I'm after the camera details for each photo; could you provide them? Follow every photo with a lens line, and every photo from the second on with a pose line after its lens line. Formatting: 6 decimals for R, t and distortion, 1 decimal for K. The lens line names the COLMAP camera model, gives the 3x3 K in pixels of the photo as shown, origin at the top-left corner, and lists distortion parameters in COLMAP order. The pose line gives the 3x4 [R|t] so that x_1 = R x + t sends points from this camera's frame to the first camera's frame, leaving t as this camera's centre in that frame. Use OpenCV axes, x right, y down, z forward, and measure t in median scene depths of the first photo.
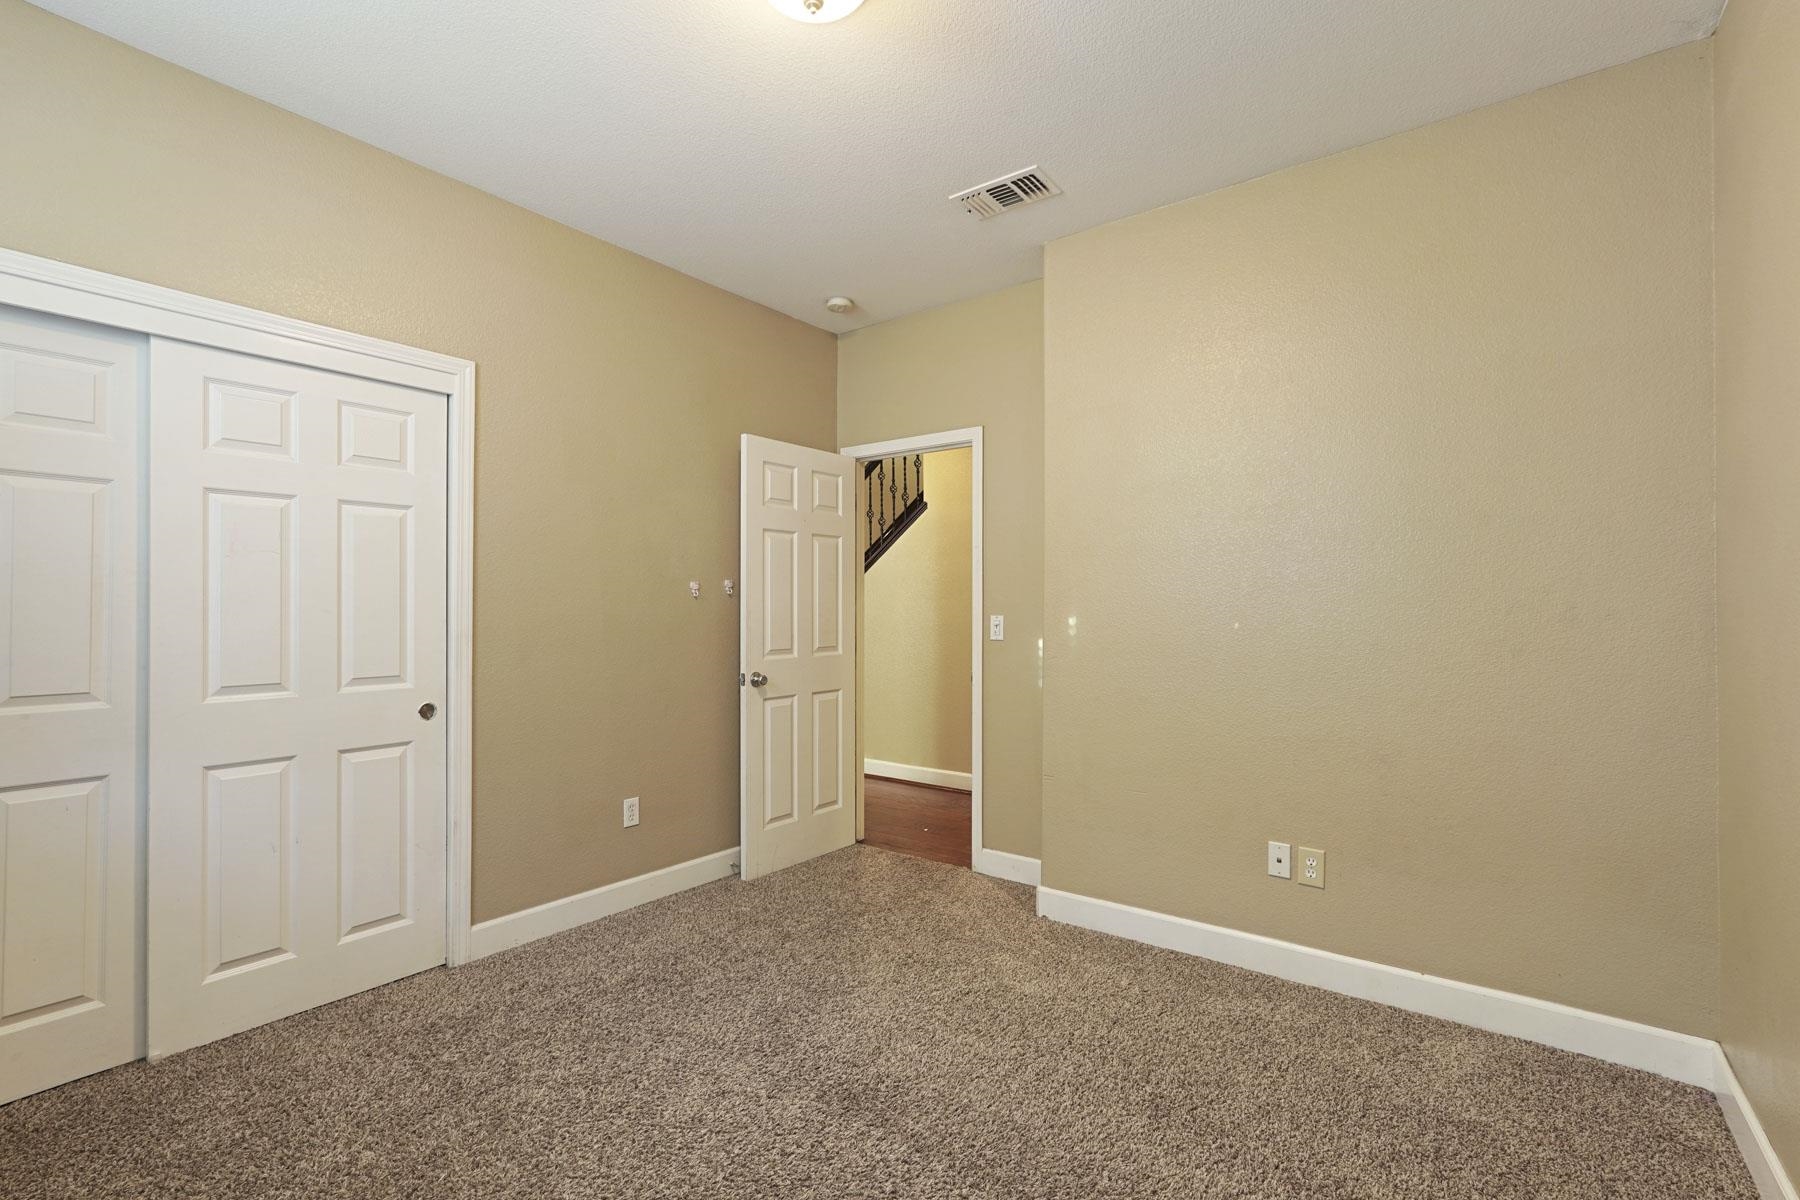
lens RADIAL K [[824.7, 0, 894.6], [0, 824.7, 597.5], [0, 0, 1]] dist [0.000268, -0.000042]
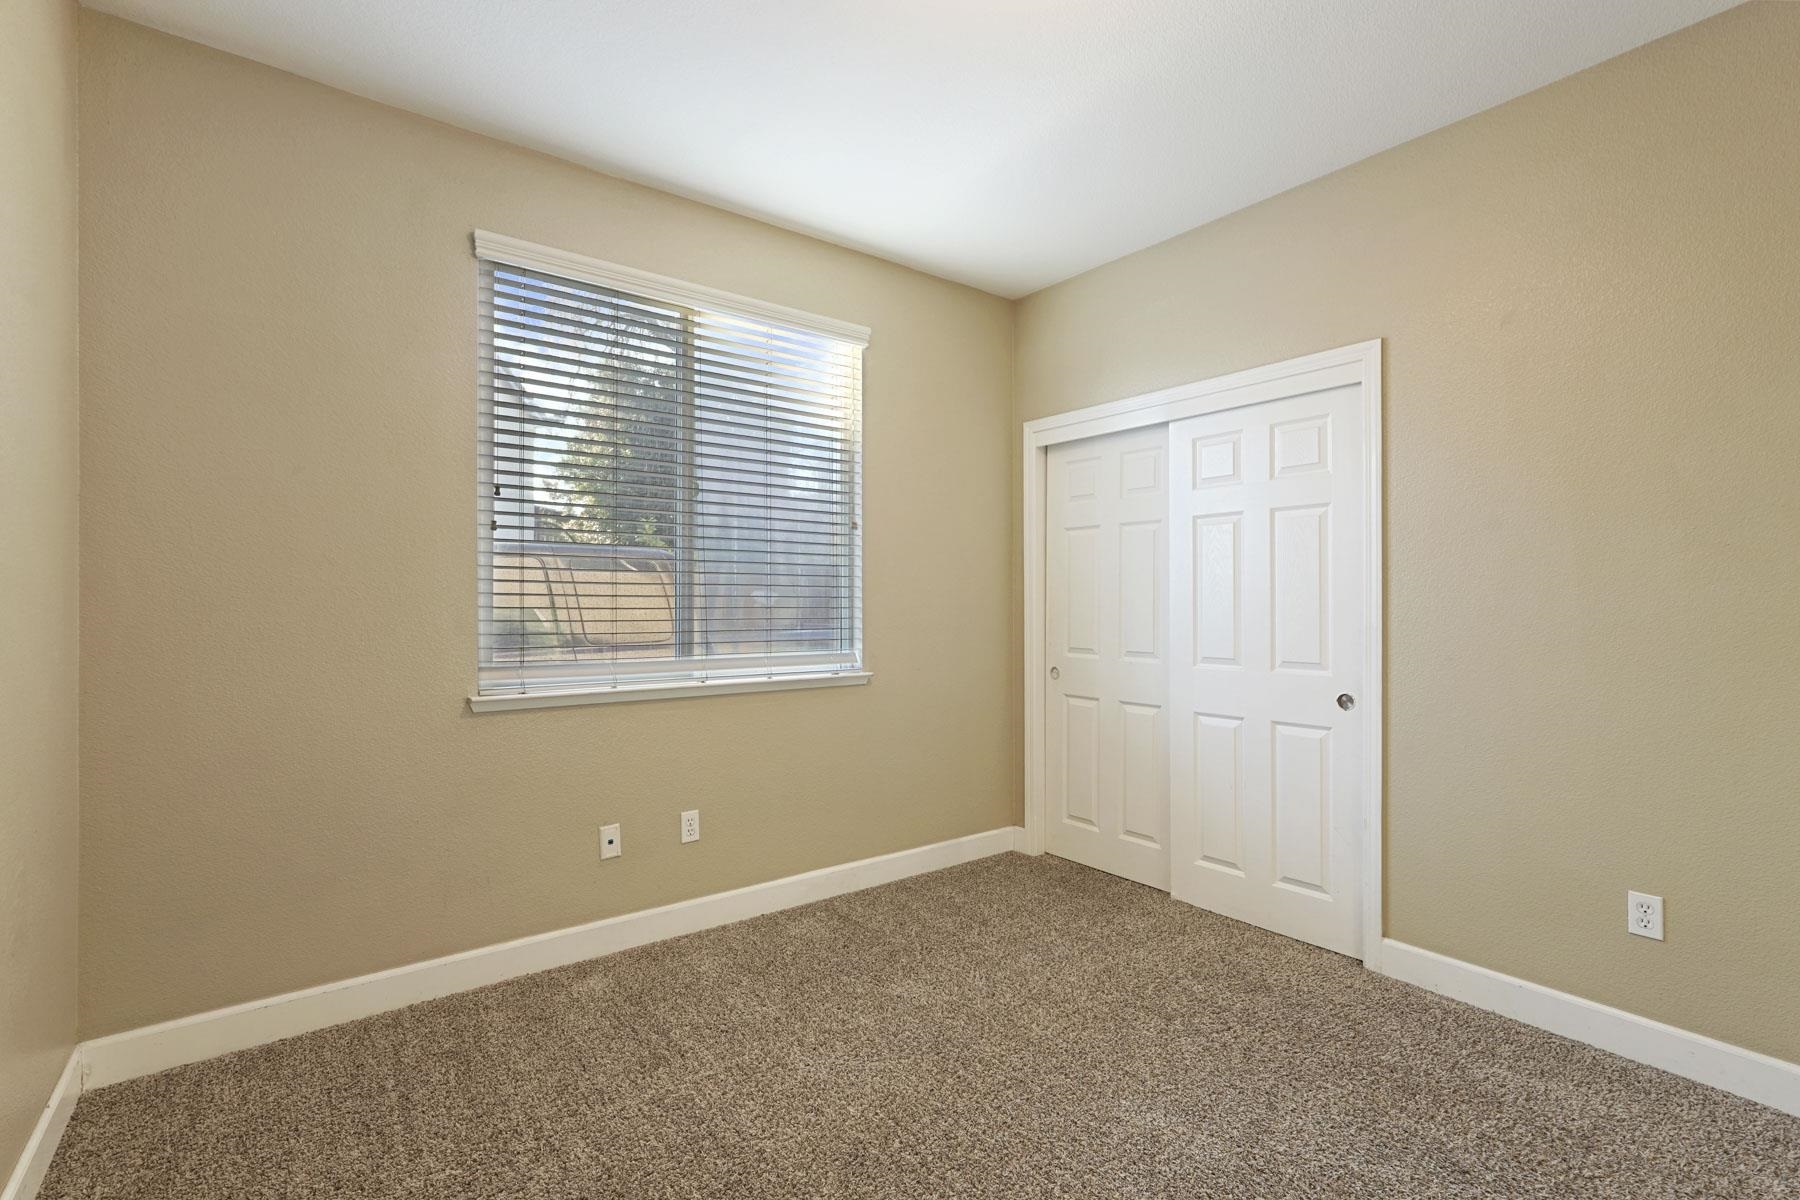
lens RADIAL K [[824.7, 0, 894.6], [0, 824.7, 597.5], [0, 0, 1]] dist [0.000268, -0.000042]
pose [[-0.277111, -0.004491, -0.960827, 0.620349], [0.014087, 0.999863, -0.008737, 0.011807], [0.960735, -0.015956, -0.277010, 0.823411]]
